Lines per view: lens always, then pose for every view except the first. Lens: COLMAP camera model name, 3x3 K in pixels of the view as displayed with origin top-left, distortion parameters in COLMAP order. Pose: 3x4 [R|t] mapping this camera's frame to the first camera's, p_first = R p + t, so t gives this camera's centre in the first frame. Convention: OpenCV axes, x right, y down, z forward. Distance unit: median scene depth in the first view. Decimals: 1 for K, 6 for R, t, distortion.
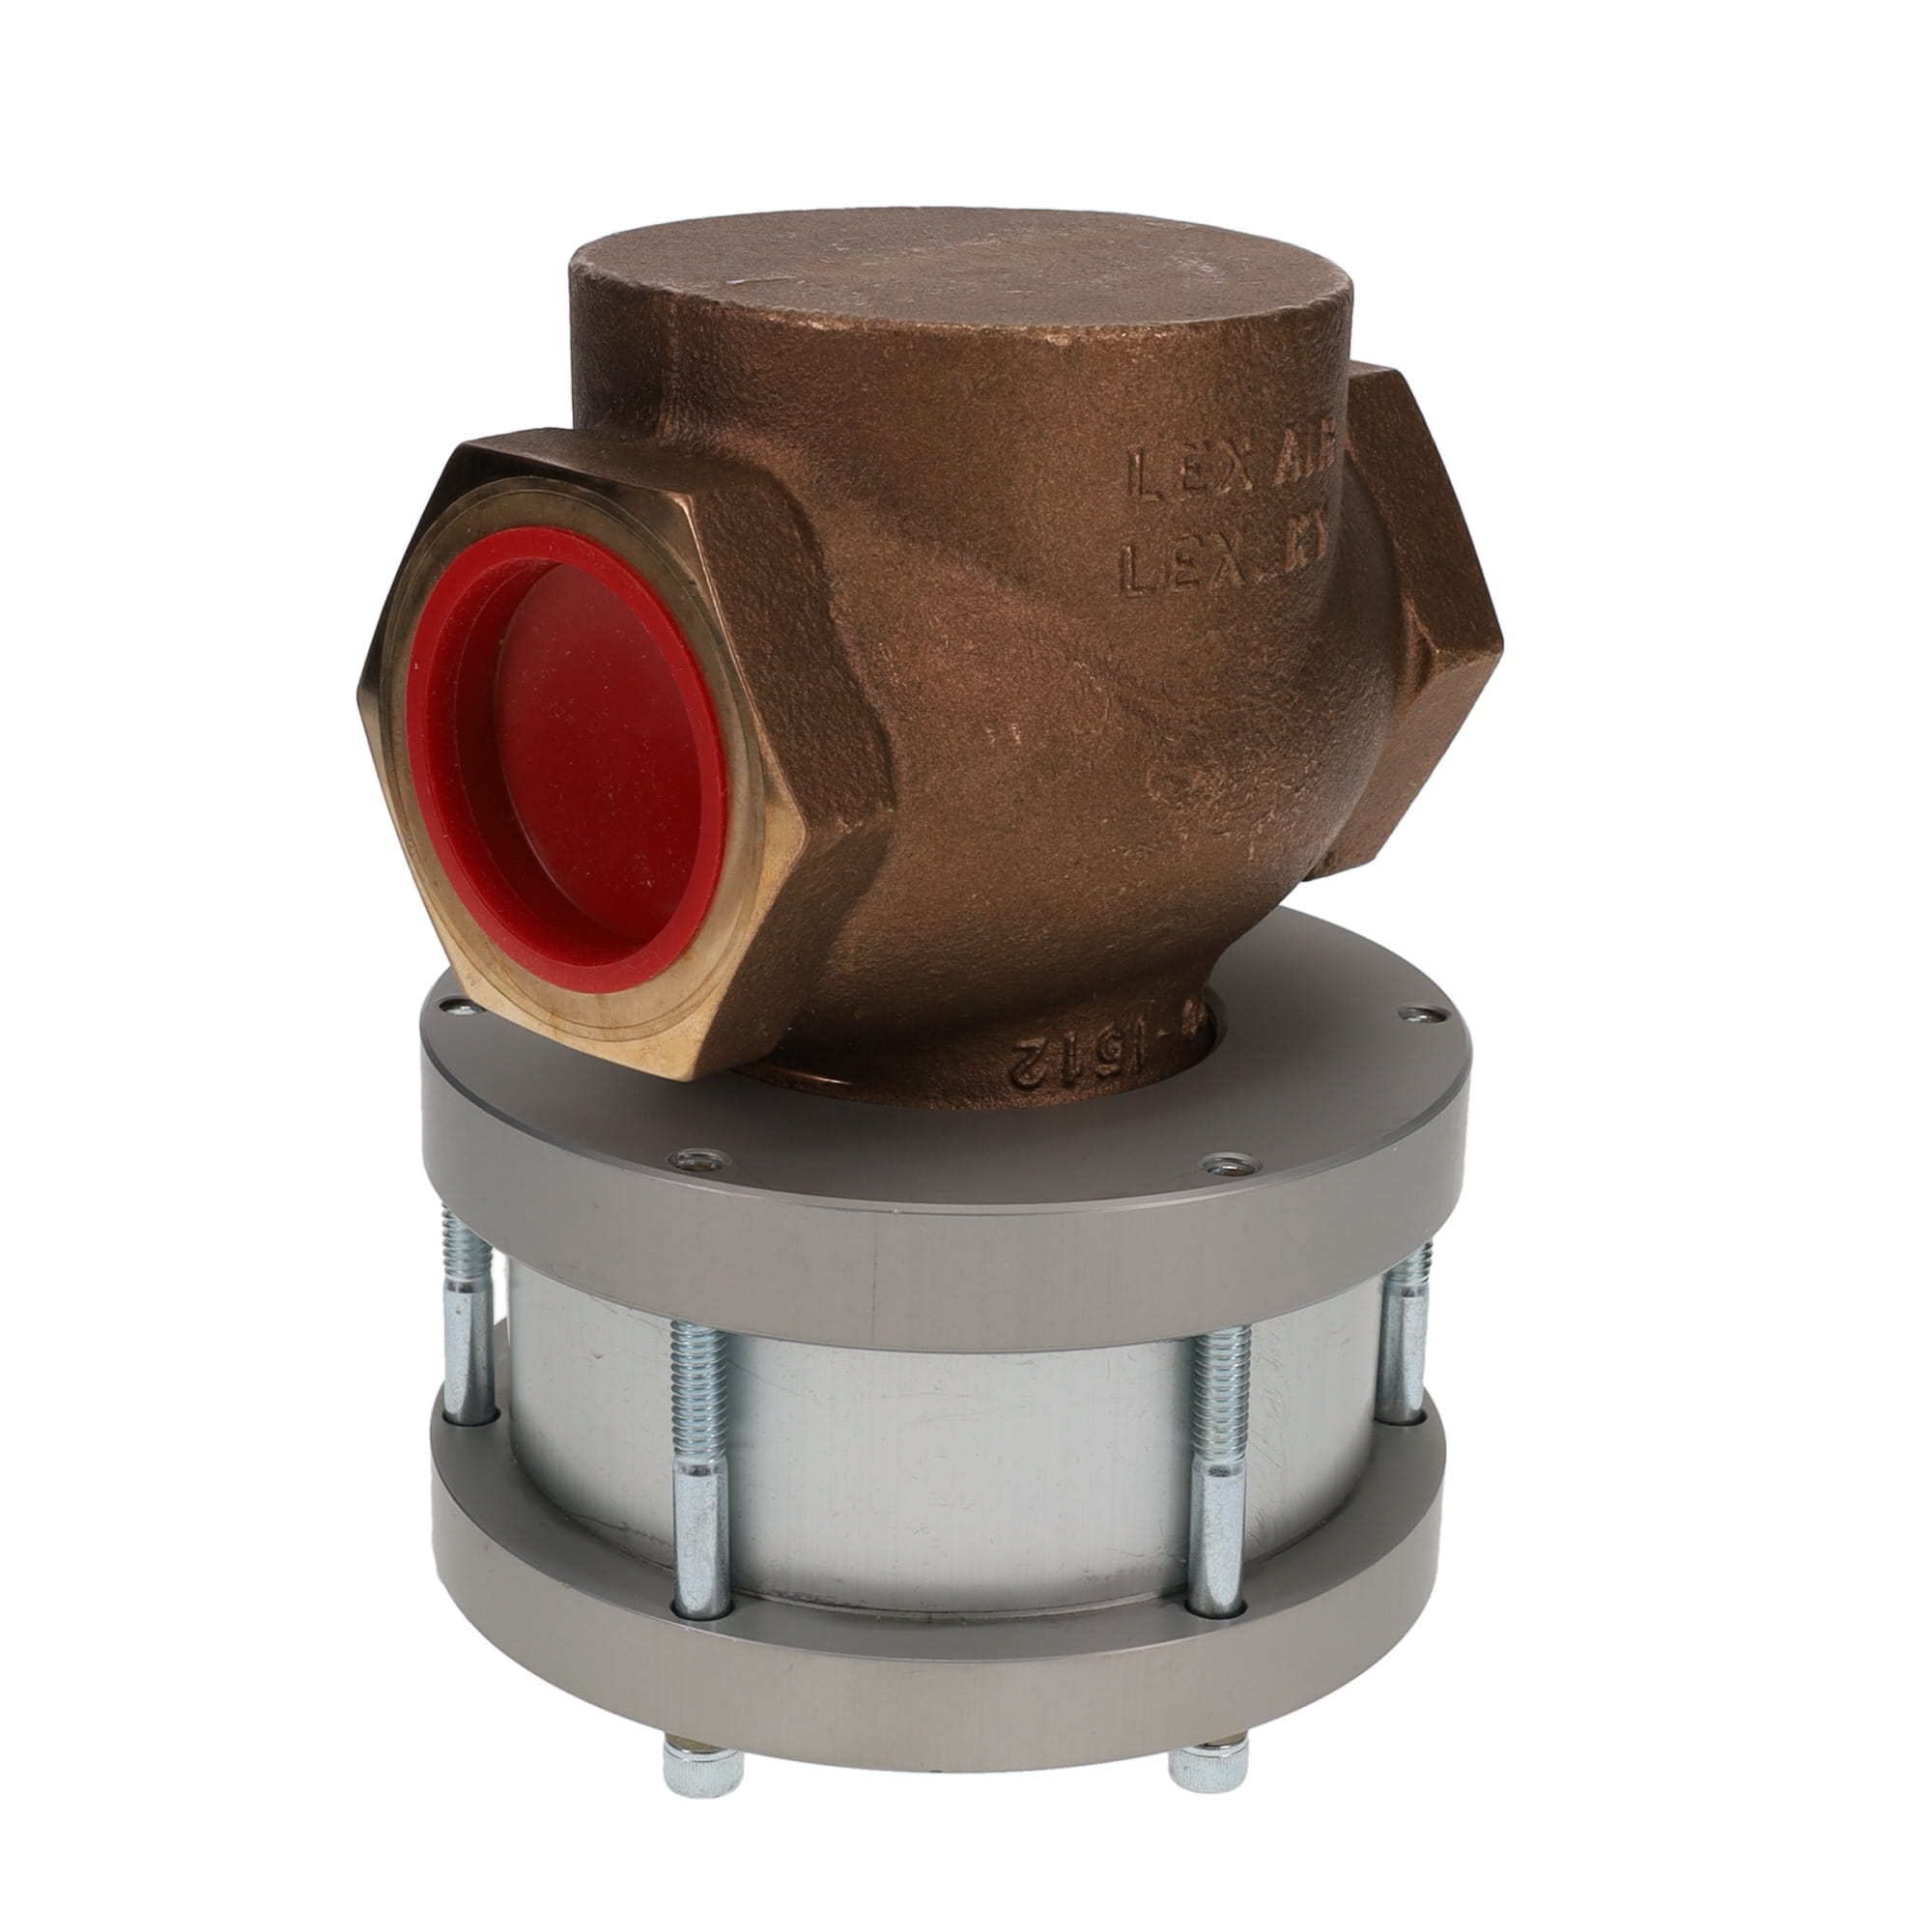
lens RADIAL K [[4022.6, 0, 966.0], [0, 4022.6, 966.0], [0, 0, 1]] dist [-0.048425, -0.300240]
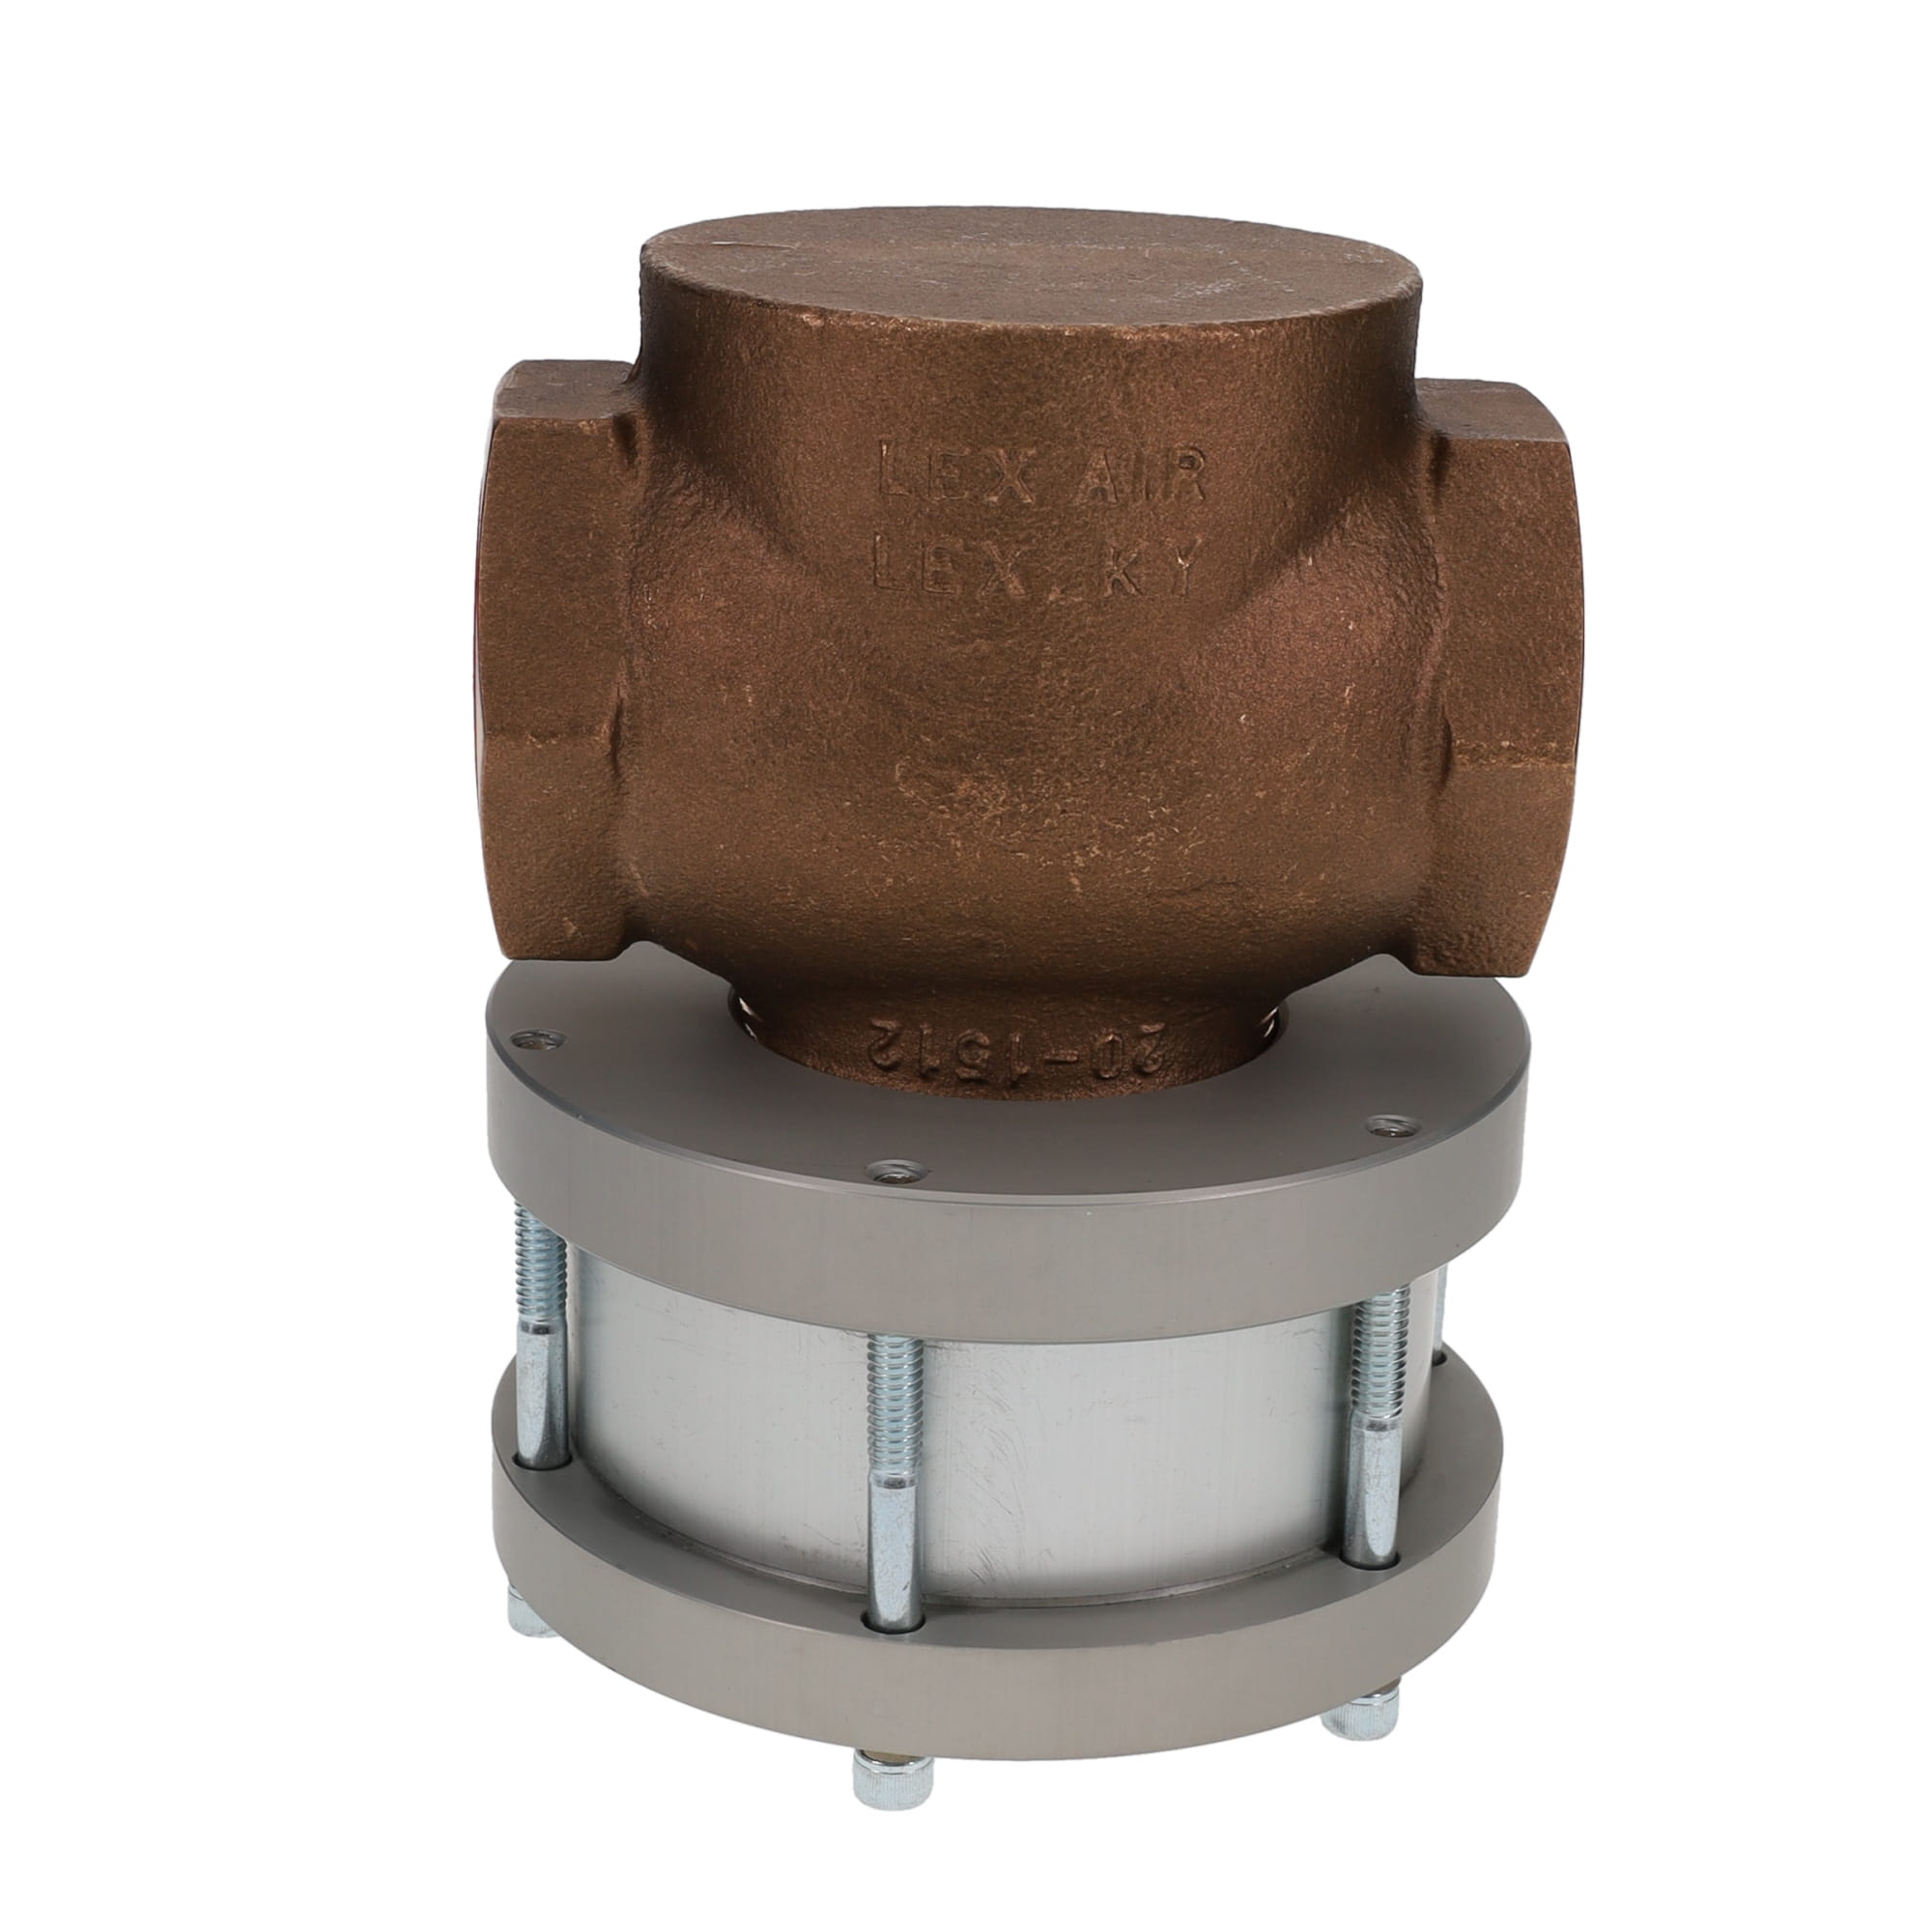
lens RADIAL K [[4022.6, 0, 966.0], [0, 4022.6, 966.0], [0, 0, 1]] dist [-0.048425, -0.300240]
pose [[0.709858, 0.220571, -0.668917, 0.749085], [-0.234700, 0.969499, 0.070622, -0.075772], [0.664092, 0.106863, 0.739974, 0.280453]]
